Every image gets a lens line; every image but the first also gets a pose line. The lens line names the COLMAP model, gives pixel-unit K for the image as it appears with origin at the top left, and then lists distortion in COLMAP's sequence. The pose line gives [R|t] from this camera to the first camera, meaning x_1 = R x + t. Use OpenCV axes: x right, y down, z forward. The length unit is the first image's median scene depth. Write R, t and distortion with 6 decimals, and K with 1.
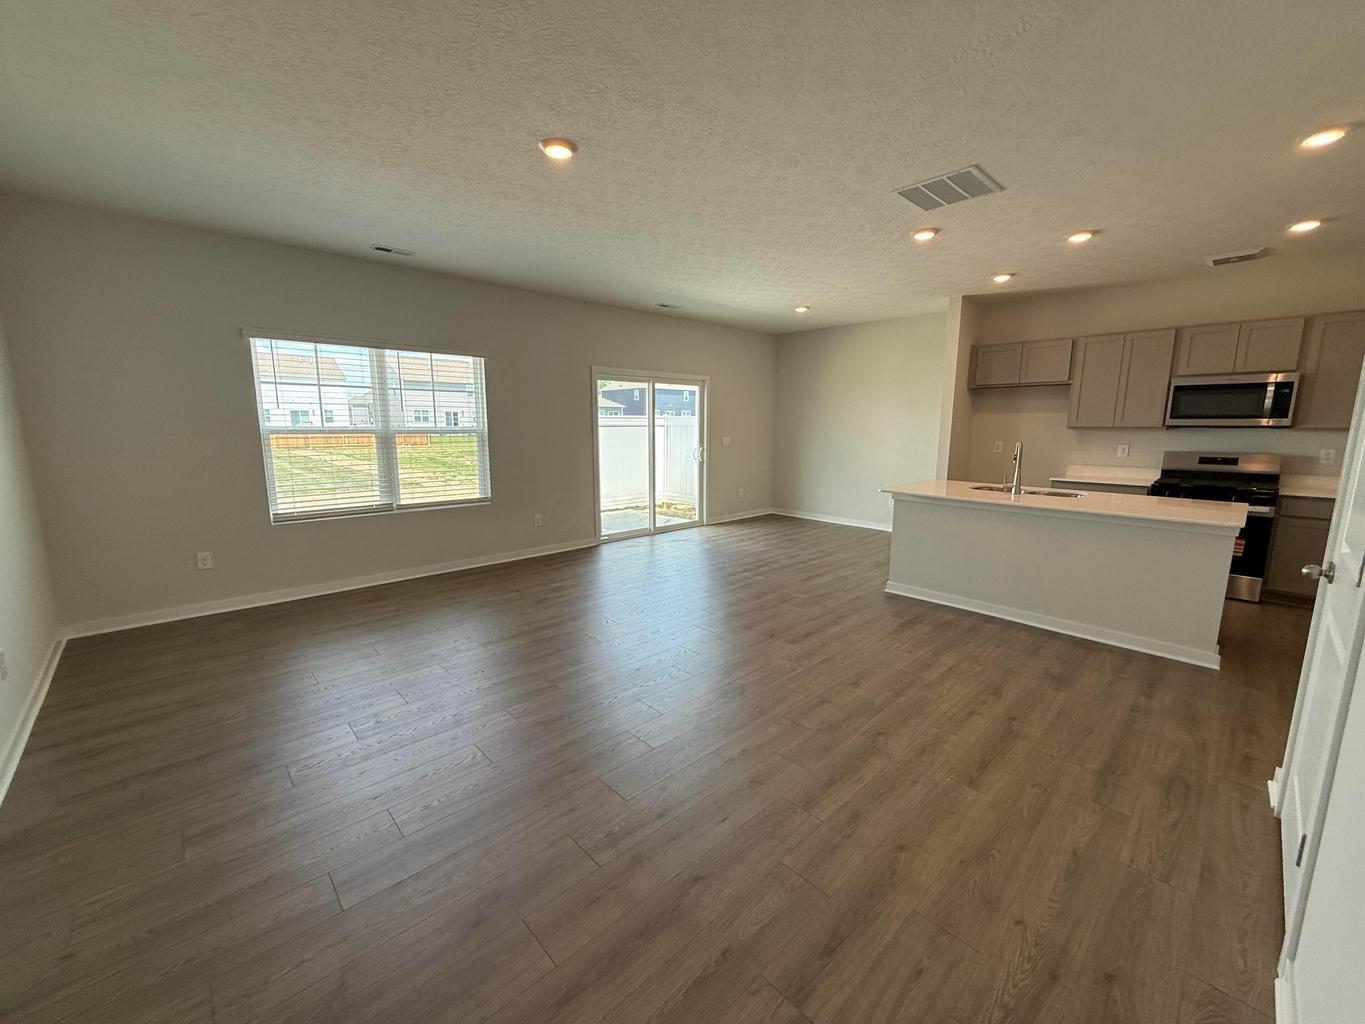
lens RADIAL K [[544.6, 0, 677.9], [0, 544.6, 513.1], [0, 0, 1]] dist [-0.000935, -0.000321]
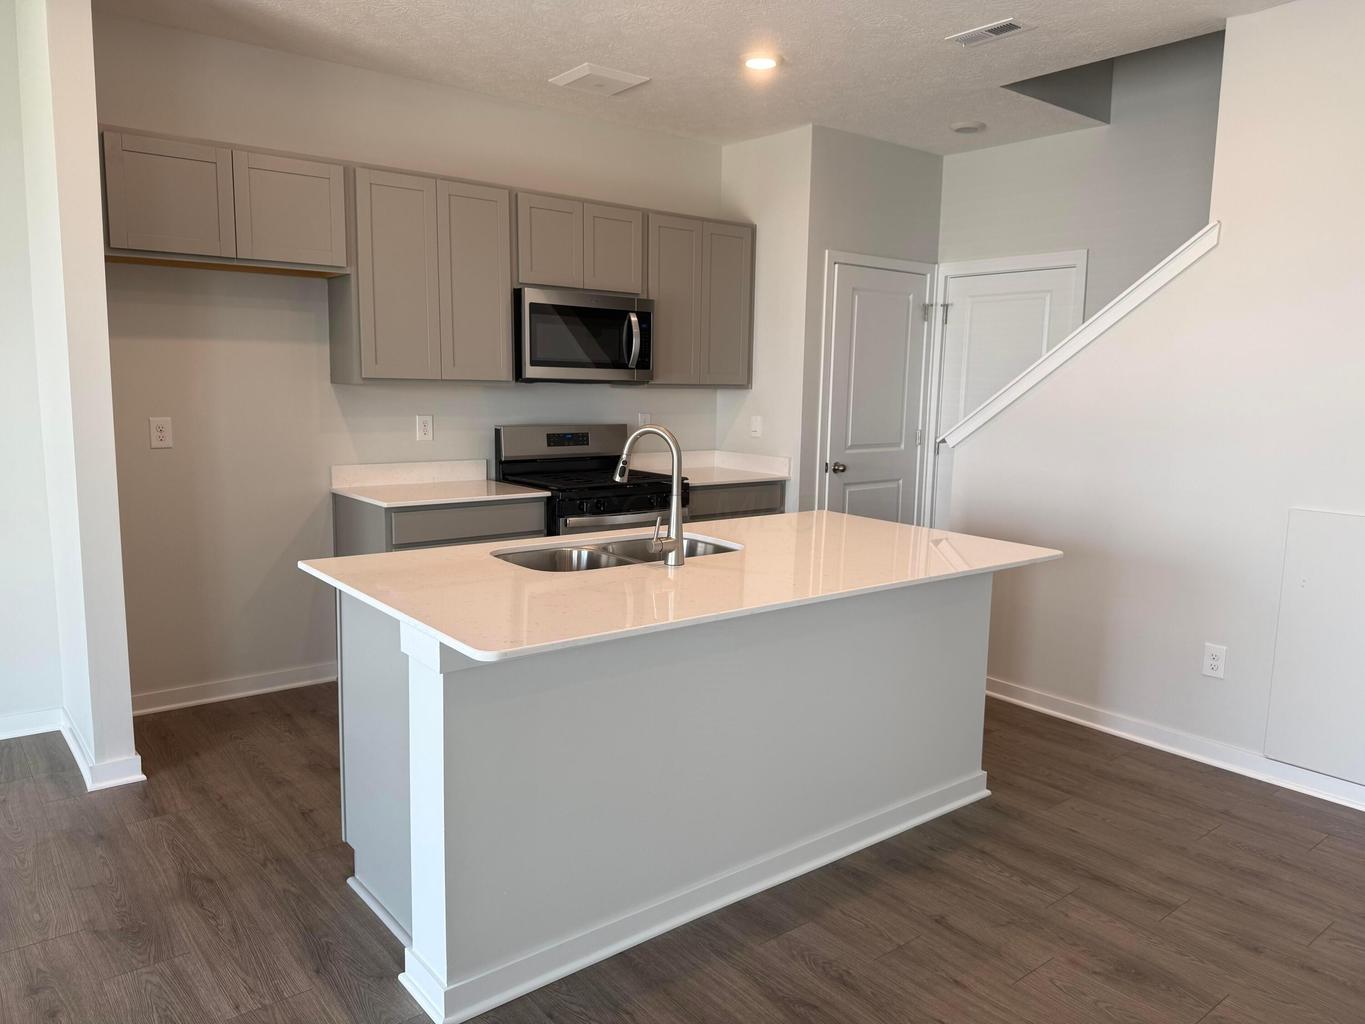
lens RADIAL K [[959.3, 0, 688.0], [0, 959.3, 515.6], [0, 0, 1]] dist [0.093773, -0.133310]
pose [[0.072712, -0.142962, 0.987054, -0.027121], [0.143676, 0.980852, 0.131480, -0.140374], [-0.986950, 0.132256, 0.091860, 0.836096]]
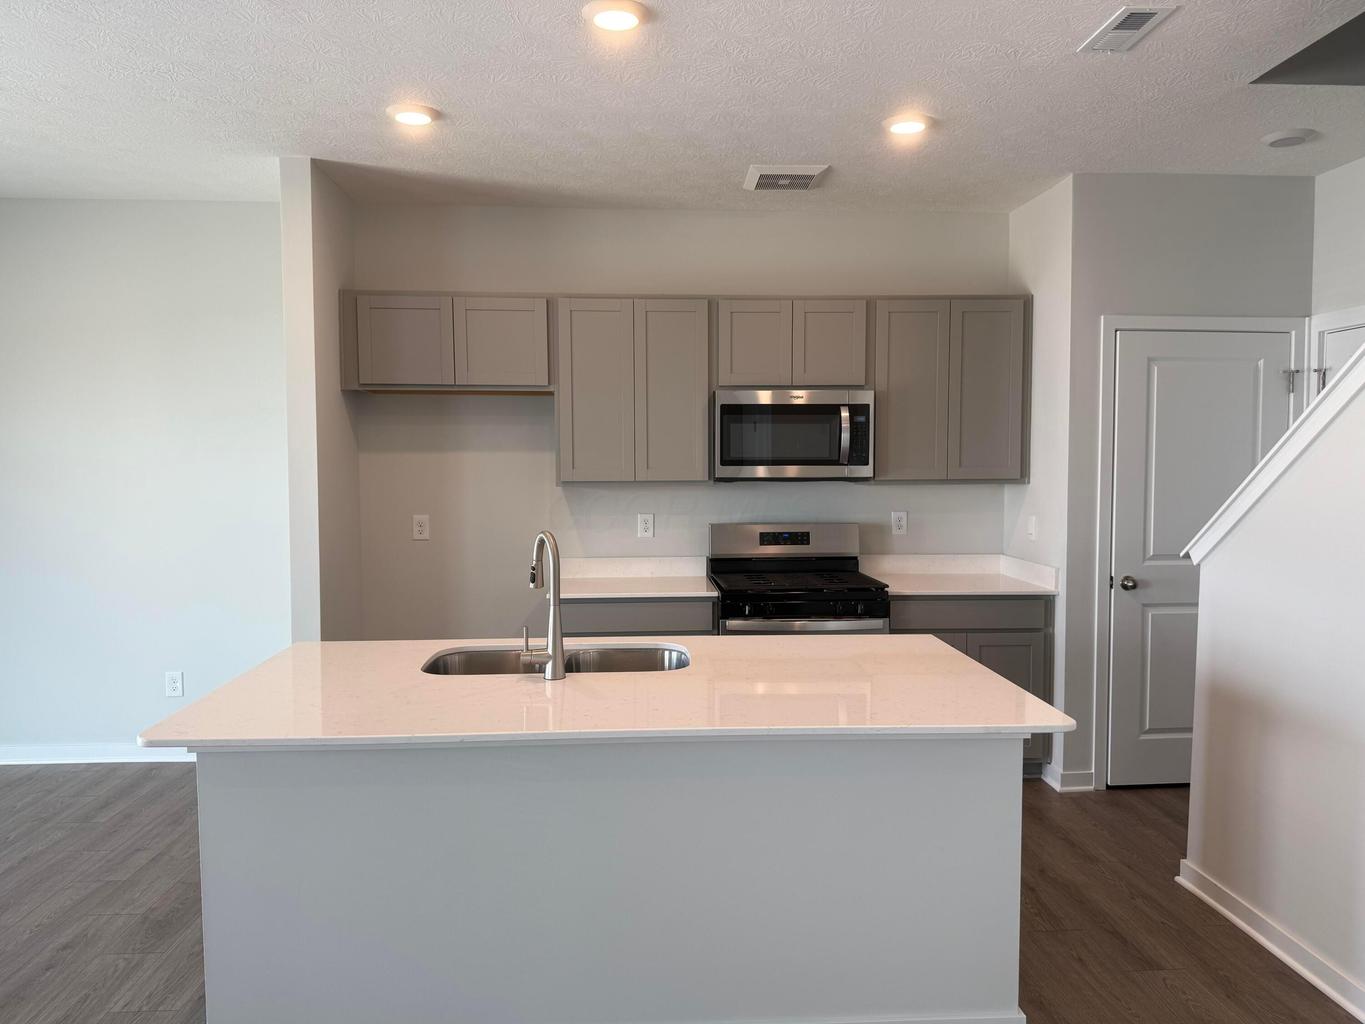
lens RADIAL K [[959.3, 0, 688.0], [0, 959.3, 515.6], [0, 0, 1]] dist [0.093773, -0.133310]
pose [[0.634891, -0.047448, 0.771144, 0.172430], [0.129247, 0.990570, -0.045461, -0.092488], [-0.761714, 0.128531, 0.635036, 0.467001]]
